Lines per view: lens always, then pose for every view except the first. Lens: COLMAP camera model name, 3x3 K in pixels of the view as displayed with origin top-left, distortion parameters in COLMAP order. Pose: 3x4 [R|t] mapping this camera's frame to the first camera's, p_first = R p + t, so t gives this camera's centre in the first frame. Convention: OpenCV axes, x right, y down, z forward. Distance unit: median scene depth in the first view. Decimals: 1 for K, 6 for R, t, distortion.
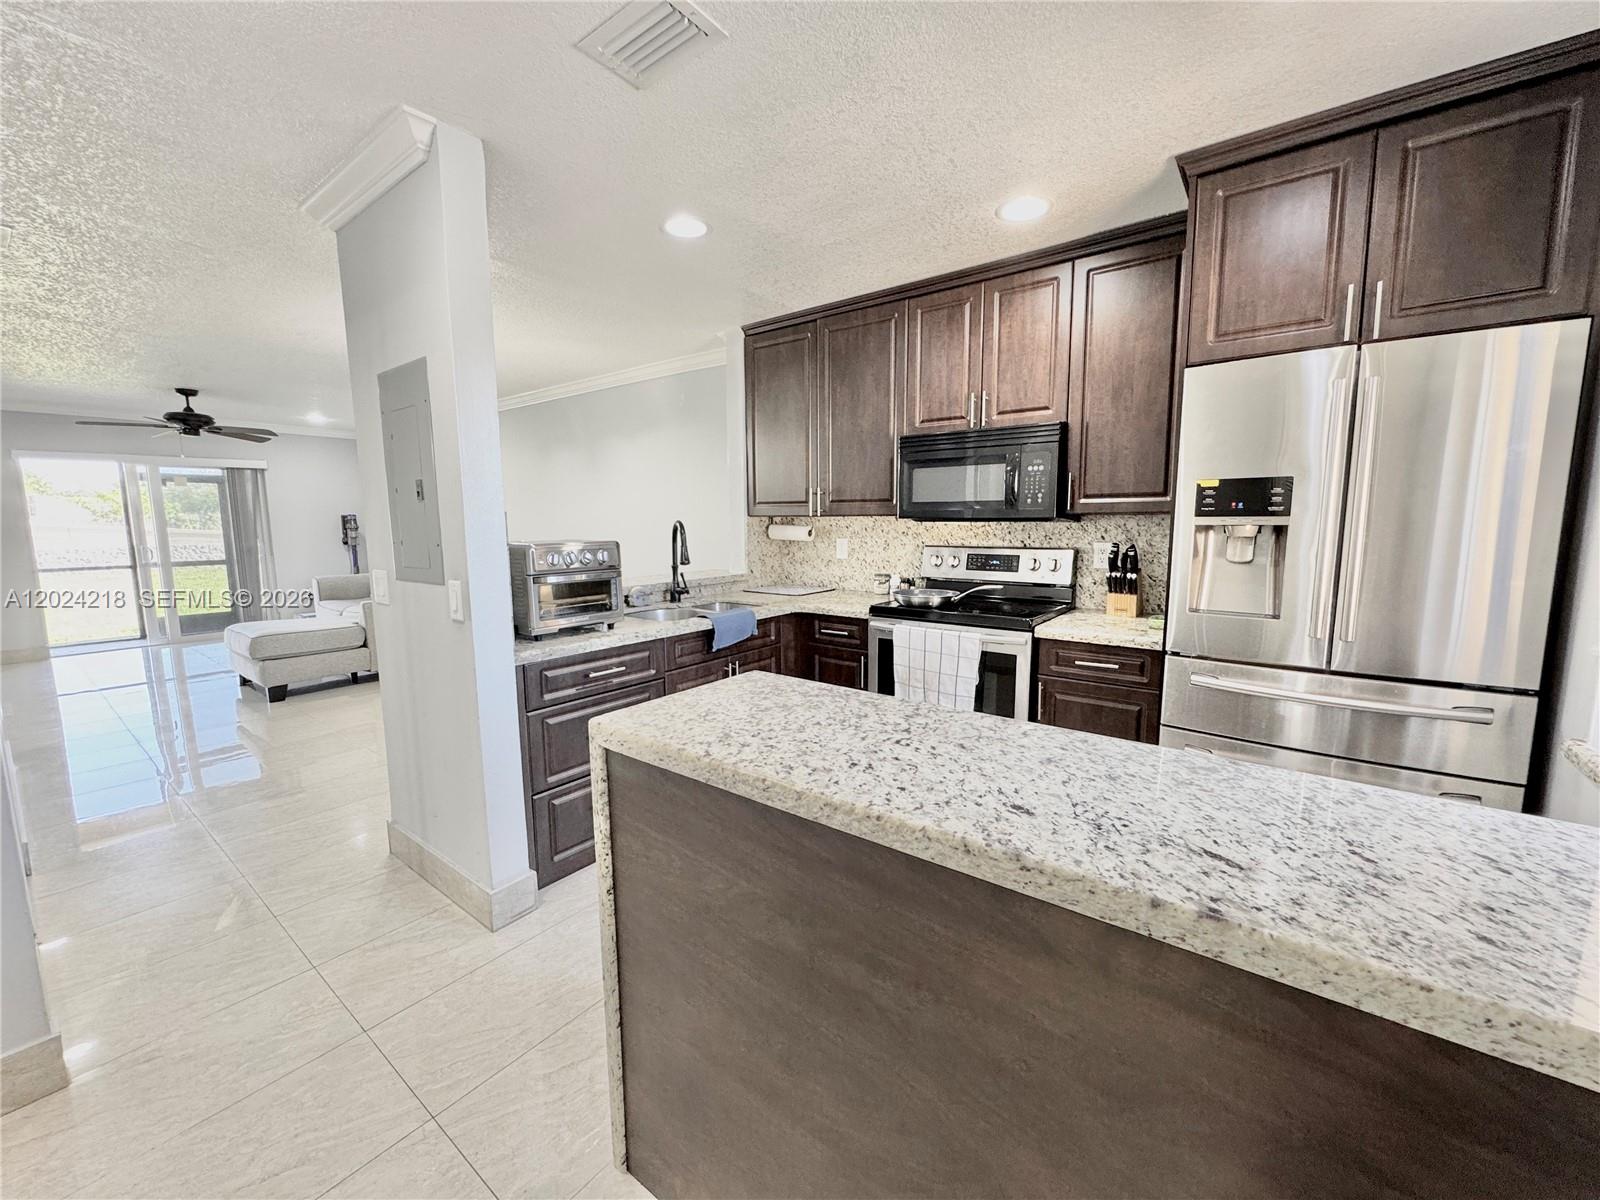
lens RADIAL K [[637.6, 0, 795.4], [0, 637.6, 597.1], [0, 0, 1]] dist [-0.003565, -0.000572]
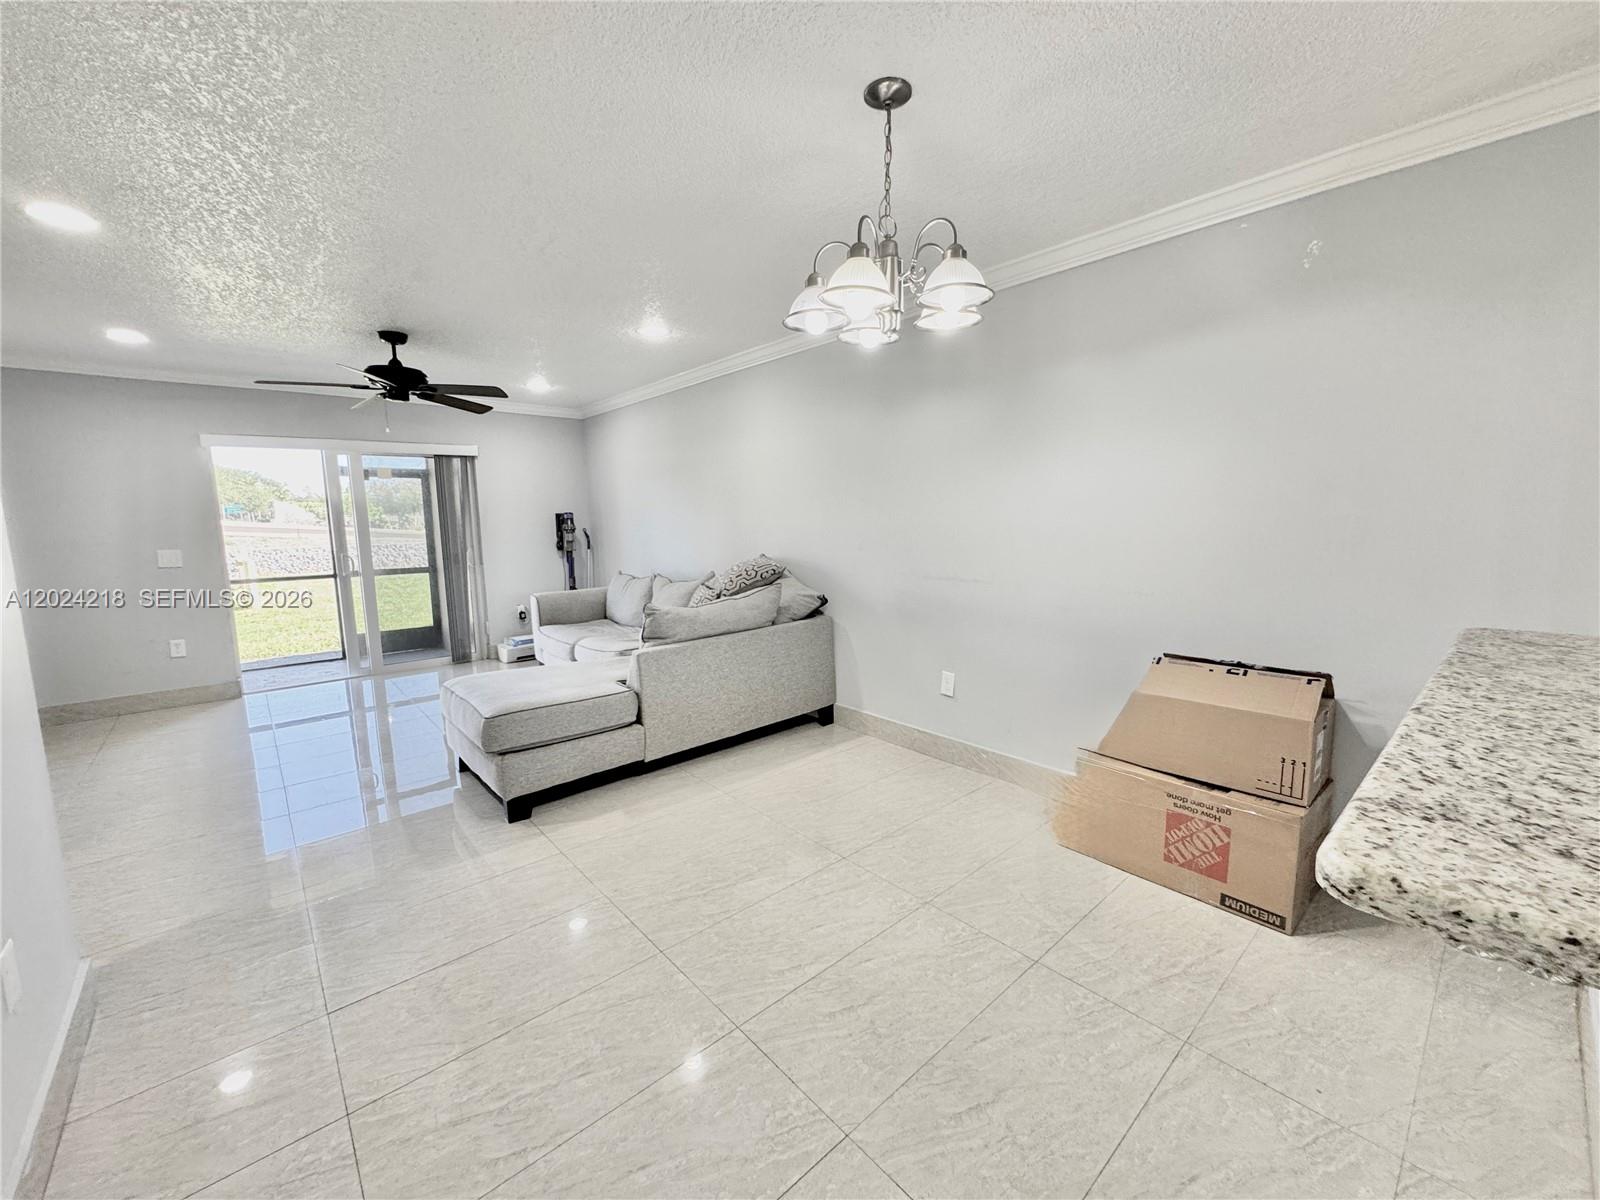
lens RADIAL K [[637.6, 0, 810.1], [0, 637.6, 598.6], [0, 0, 1]] dist [-0.003565, -0.000572]
pose [[0.984244, 0.016027, -0.176088, -0.594950], [-0.015268, 0.999867, 0.005664, -0.072630], [0.176156, -0.002886, 0.984358, 0.613897]]
